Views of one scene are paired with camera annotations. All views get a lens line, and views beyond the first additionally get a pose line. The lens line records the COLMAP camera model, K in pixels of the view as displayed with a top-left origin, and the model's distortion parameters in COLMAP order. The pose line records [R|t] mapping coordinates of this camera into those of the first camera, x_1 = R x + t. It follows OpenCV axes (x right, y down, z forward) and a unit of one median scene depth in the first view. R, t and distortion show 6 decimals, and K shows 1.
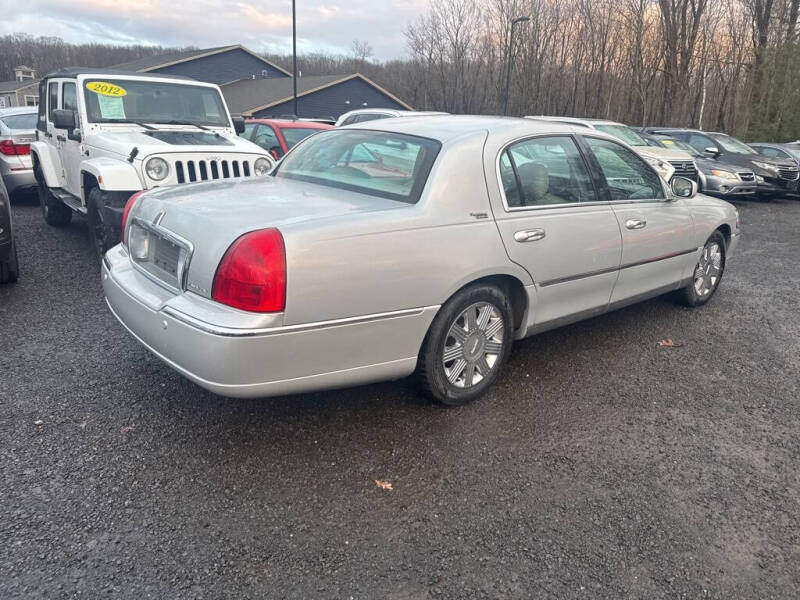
lens RADIAL K [[553.8, 0, 400.9], [0, 553.8, 297.5], [0, 0, 1]] dist [0.030468, -0.032395]
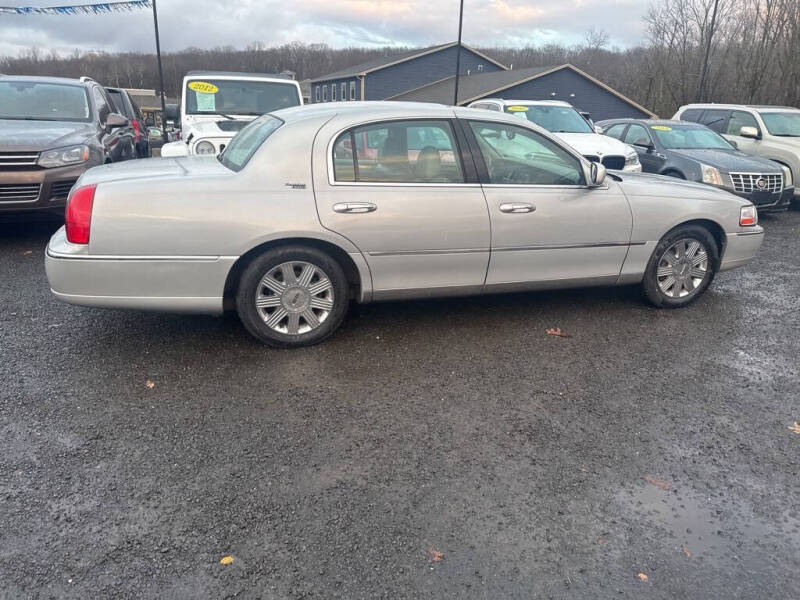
lens RADIAL K [[553.8, 0, 405.3], [0, 553.8, 301.0], [0, 0, 1]] dist [0.030468, -0.032395]
pose [[0.927579, 0.108792, -0.357438, 0.486079], [-0.103256, 0.994053, 0.034598, 0.017339], [0.359076, 0.004815, 0.933296, -0.006640]]
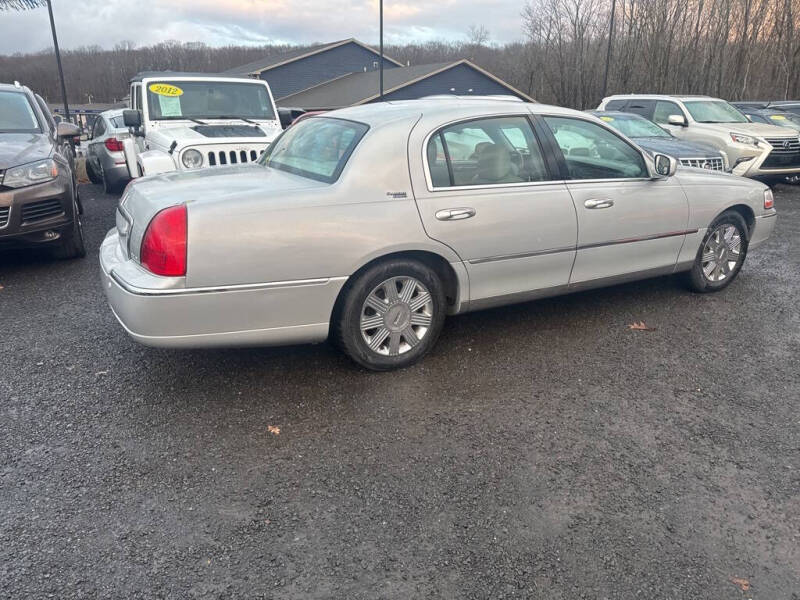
lens RADIAL K [[553.8, 0, 399.1], [0, 553.8, 299.5], [0, 0, 1]] dist [0.030468, -0.032395]
pose [[0.978641, 0.028382, -0.203608, 0.224038], [-0.023562, 0.999383, 0.026060, 0.016259], [0.204222, -0.020706, 0.978706, -0.032213]]
